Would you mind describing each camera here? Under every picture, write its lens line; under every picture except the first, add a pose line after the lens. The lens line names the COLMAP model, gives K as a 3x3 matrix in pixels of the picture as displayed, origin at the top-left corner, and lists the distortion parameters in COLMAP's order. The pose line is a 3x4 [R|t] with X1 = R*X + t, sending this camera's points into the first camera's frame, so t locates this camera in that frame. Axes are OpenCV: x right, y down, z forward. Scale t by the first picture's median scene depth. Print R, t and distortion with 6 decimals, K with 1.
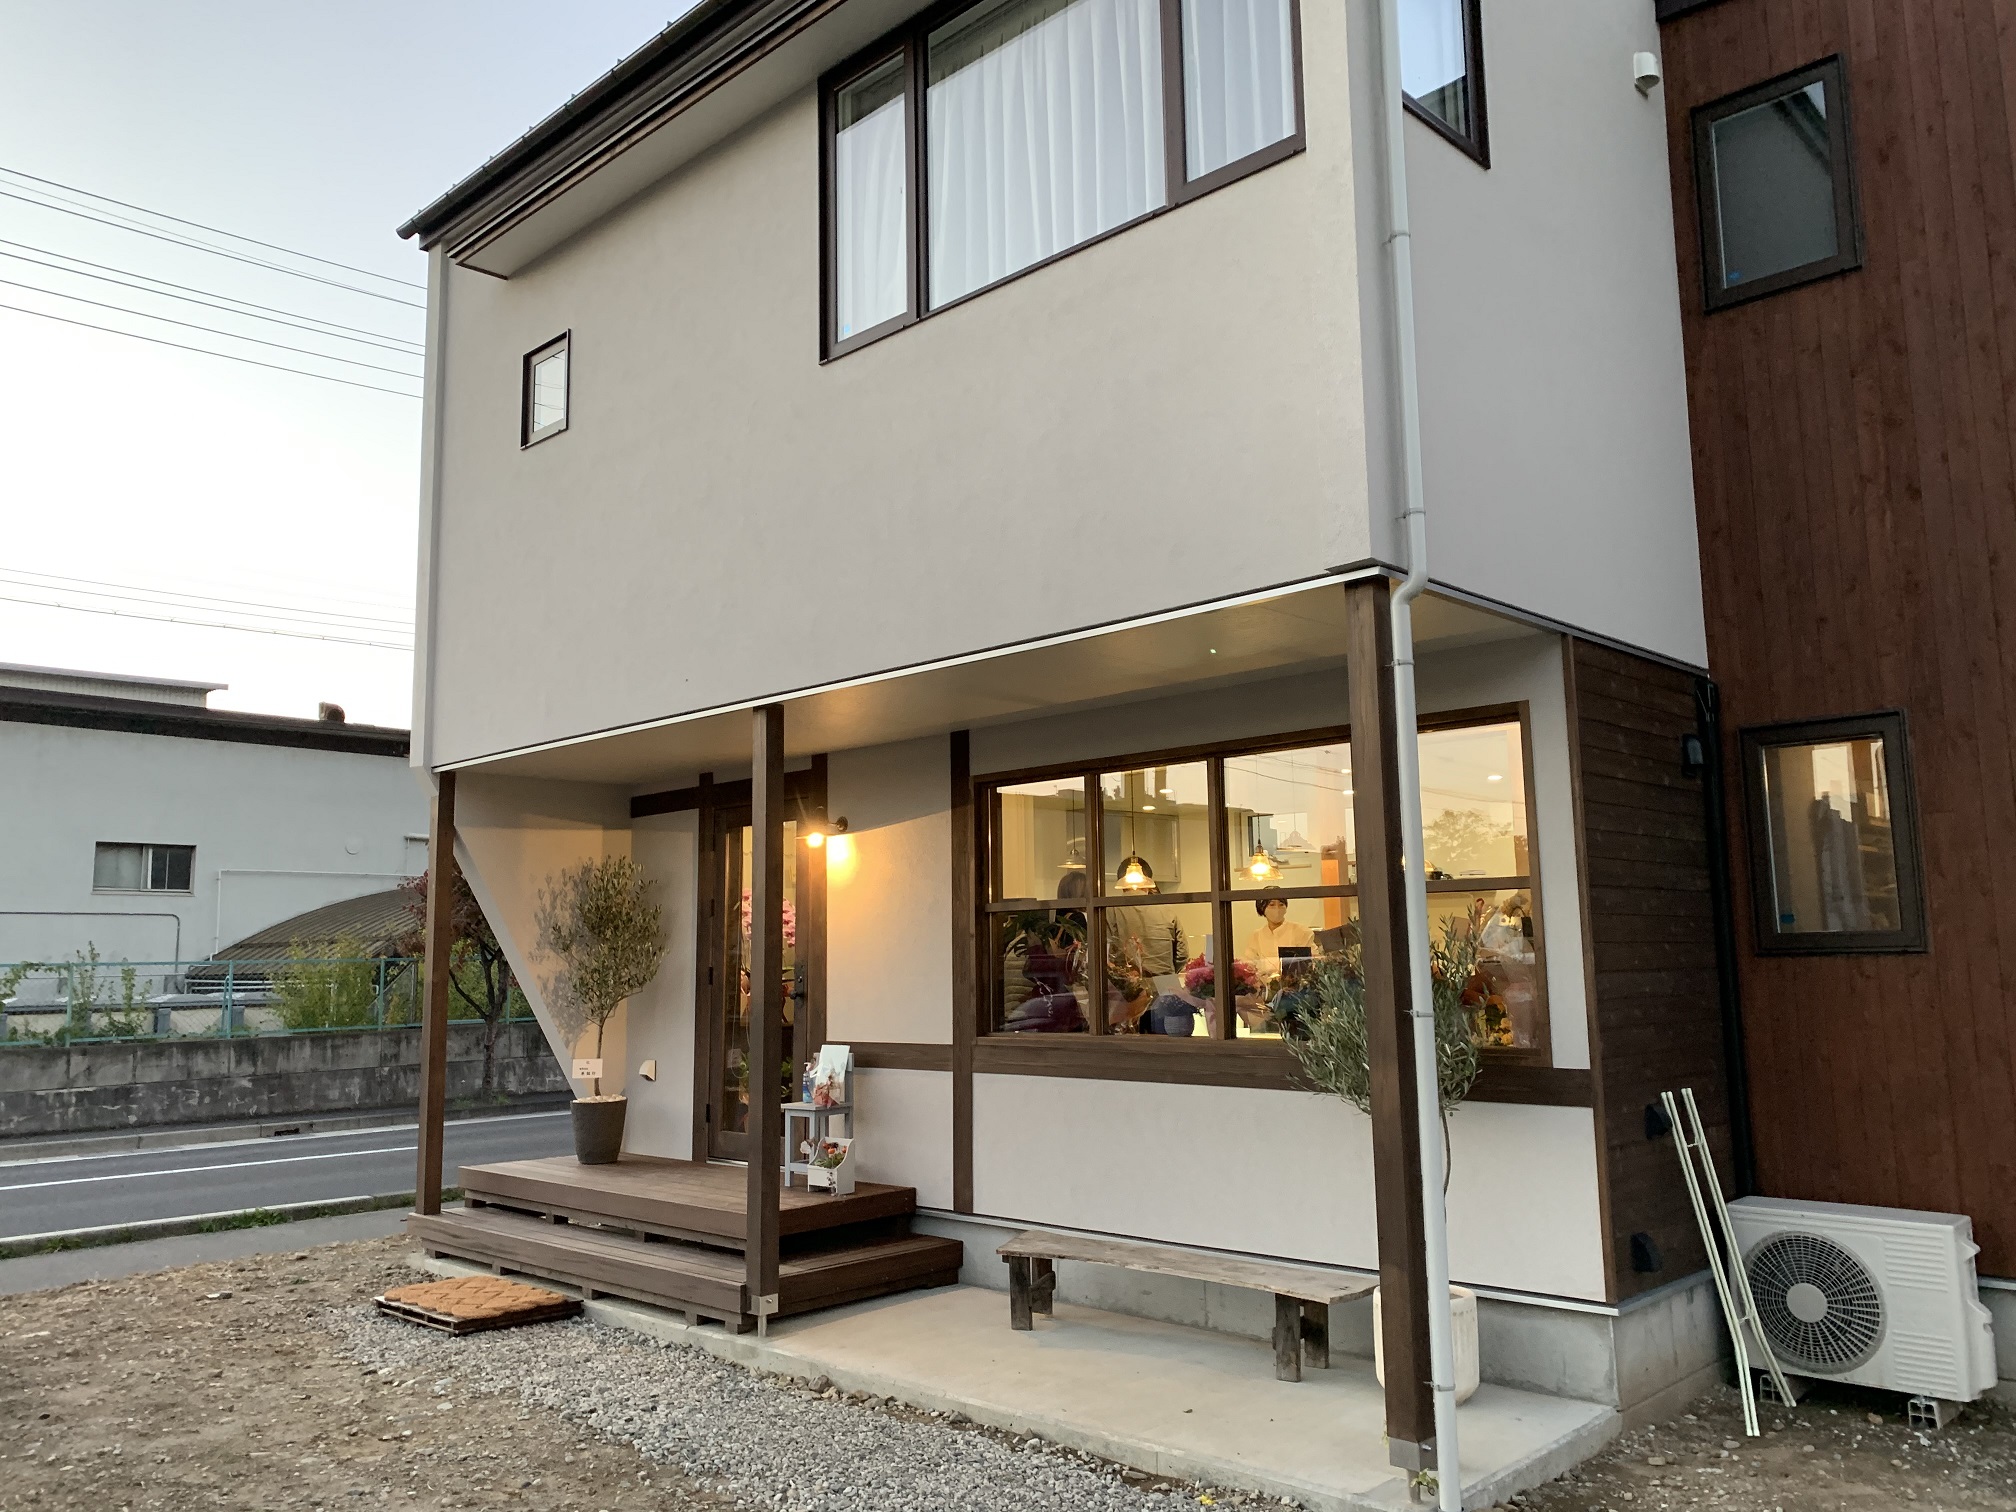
lens RADIAL K [[1580.0, 0, 1008.3], [0, 1580.0, 767.2], [0, 0, 1]] dist [0.011063, -0.007115]
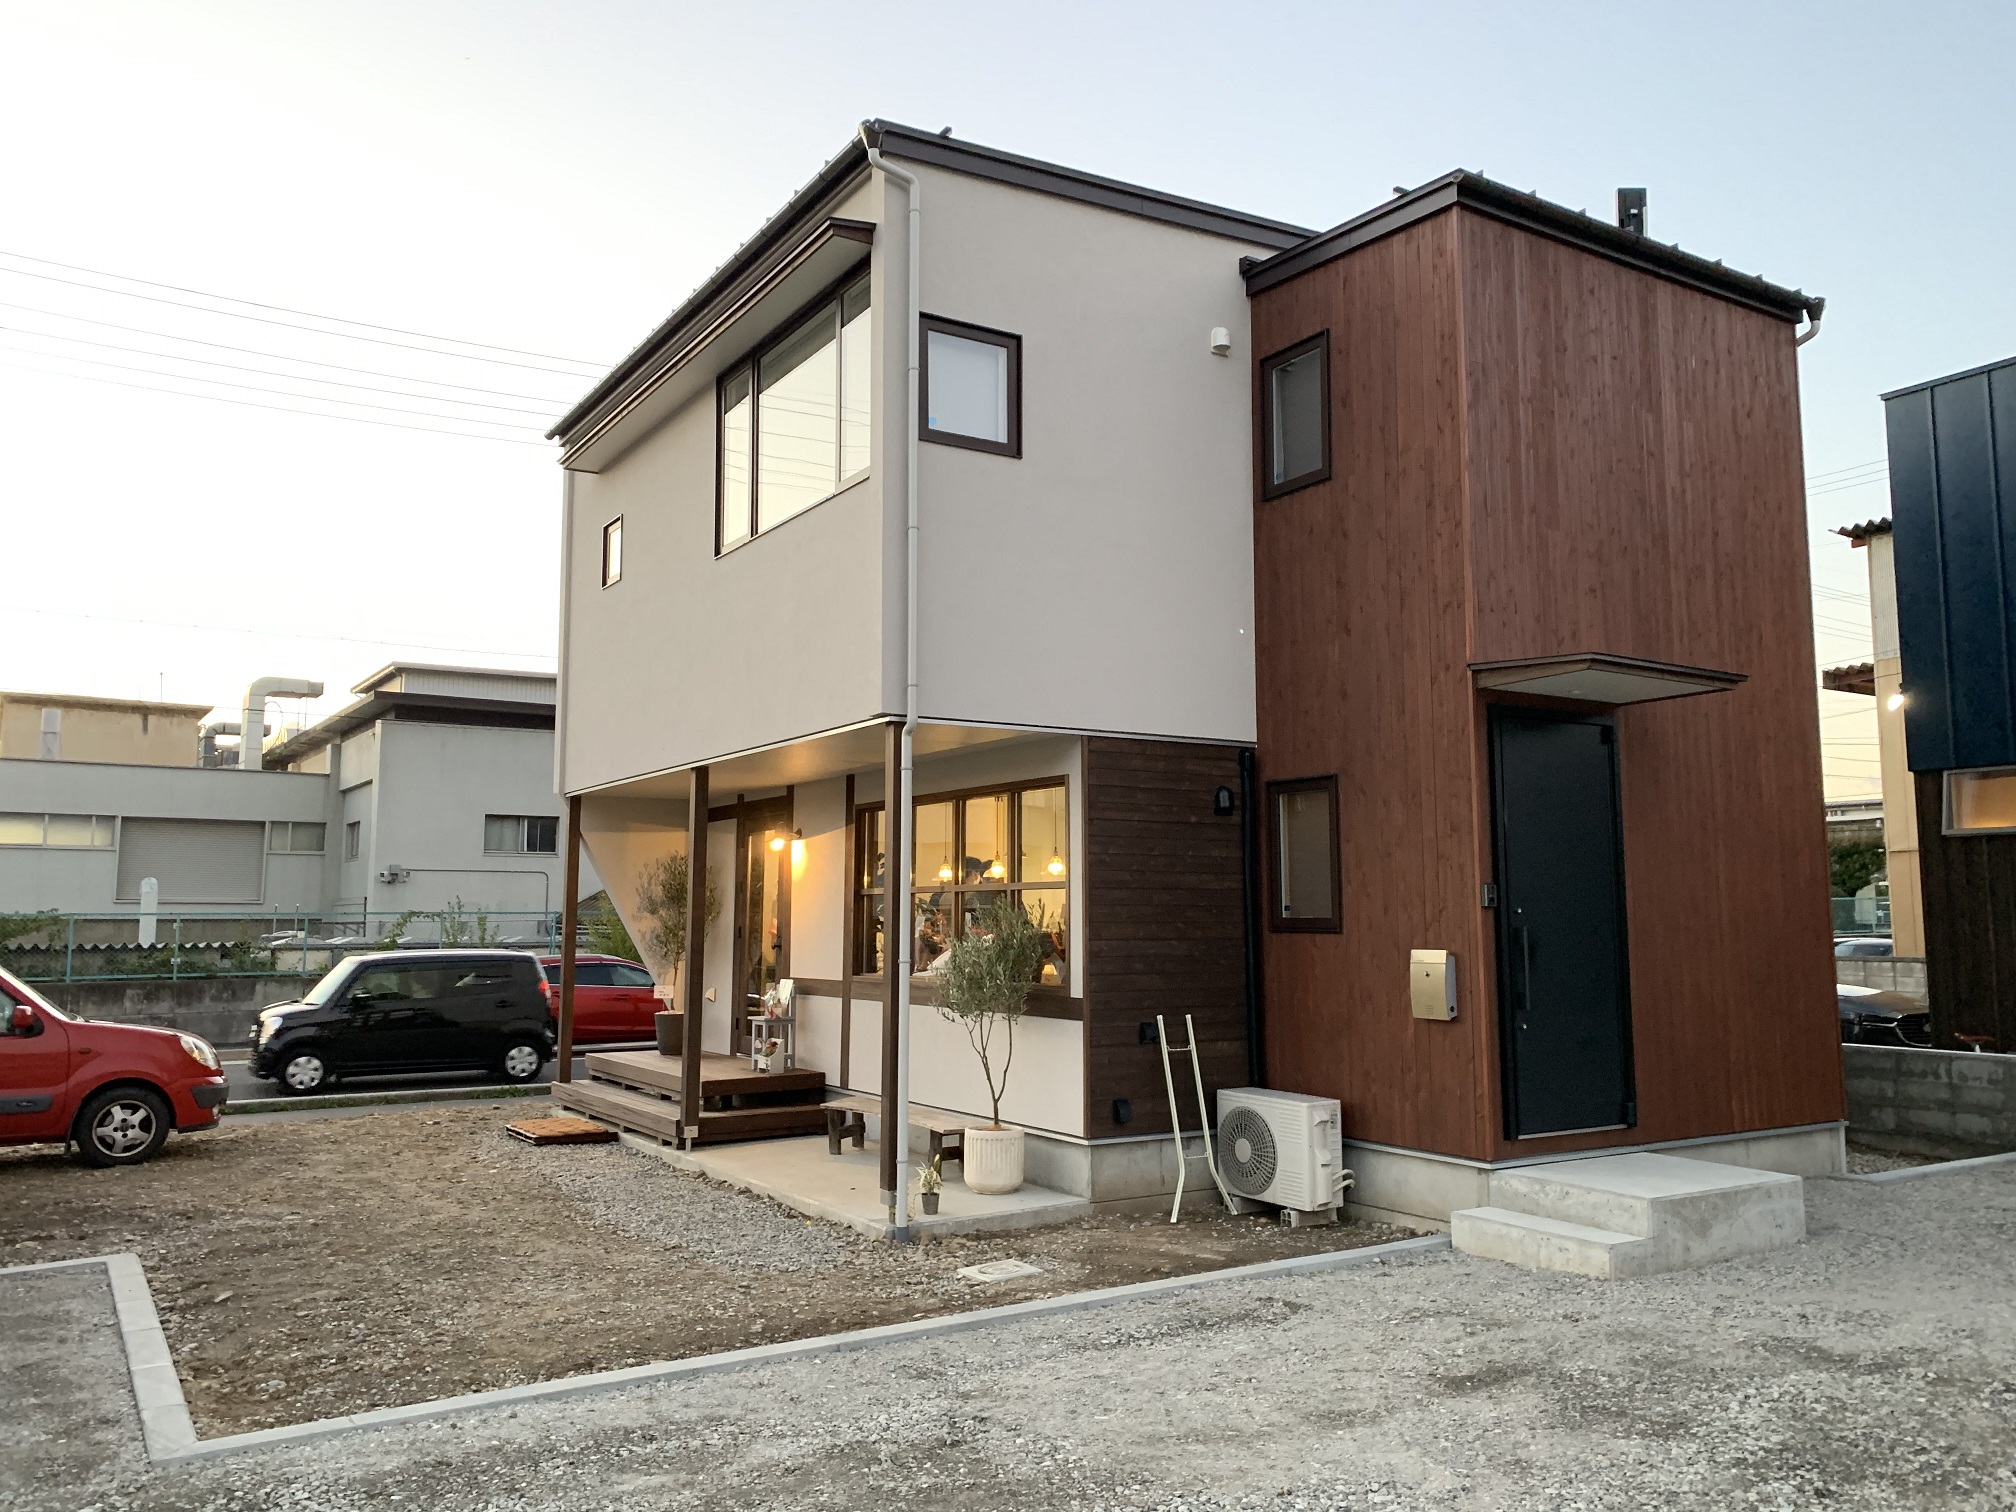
lens RADIAL K [[1594.4, 0, 1008.0], [0, 1594.4, 756.0], [0, 0, 1]] dist [0.022959, -0.018107]
pose [[0.969069, -0.009742, -0.246596, 0.560890], [0.015564, 0.999644, 0.021668, -0.081223], [0.246297, -0.024836, 0.968876, -0.505633]]
